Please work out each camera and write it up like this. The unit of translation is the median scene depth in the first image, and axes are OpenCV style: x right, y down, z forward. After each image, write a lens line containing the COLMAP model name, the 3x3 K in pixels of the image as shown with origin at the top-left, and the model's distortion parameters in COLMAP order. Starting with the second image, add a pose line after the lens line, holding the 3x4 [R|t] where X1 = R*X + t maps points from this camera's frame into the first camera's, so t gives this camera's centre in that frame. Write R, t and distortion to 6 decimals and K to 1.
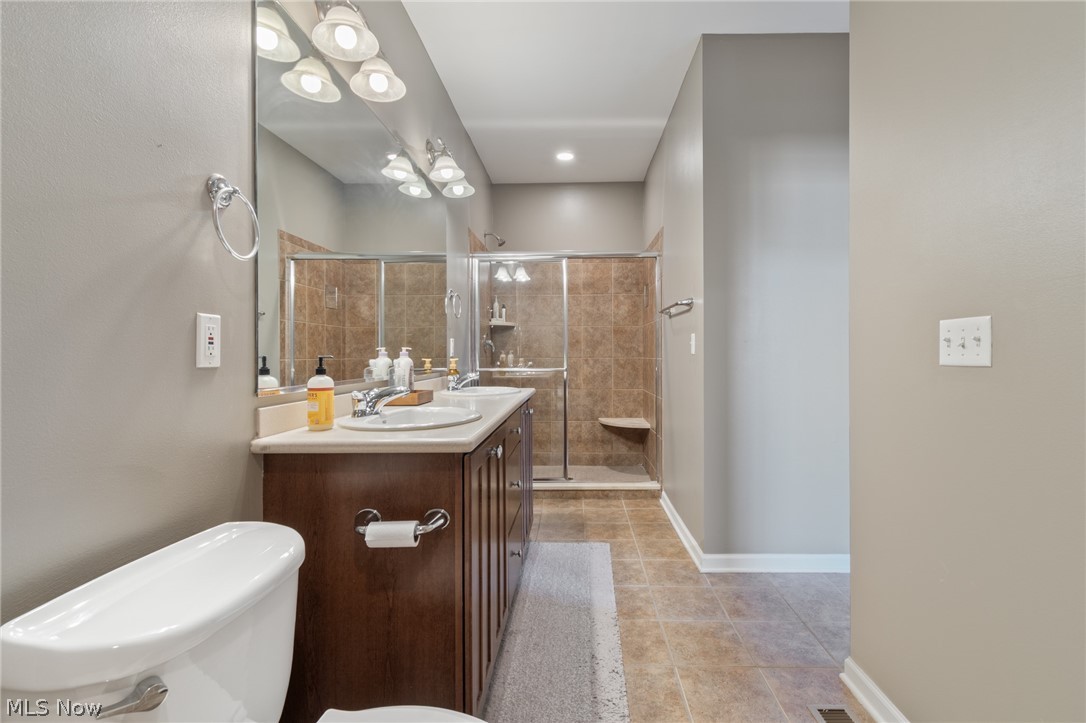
lens RADIAL K [[499.9, 0, 543.0], [0, 499.9, 361.5], [0, 0, 1]] dist [-0.002142, 0.026821]
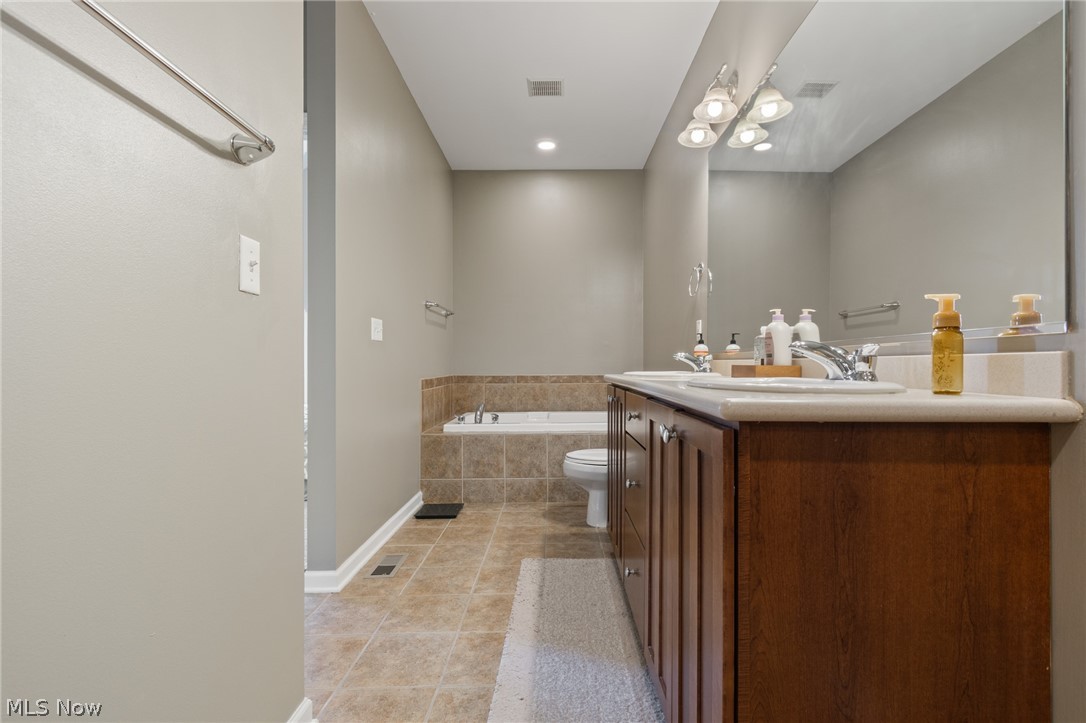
lens RADIAL K [[499.9, 0, 543.0], [0, 499.9, 361.5], [0, 0, 1]] dist [-0.002142, 0.026821]
pose [[-0.998971, 0.000215, -0.045345, 0.136354], [-0.000128, 0.999971, 0.007555, 0.053886], [0.045345, 0.007553, -0.998943, 1.989685]]
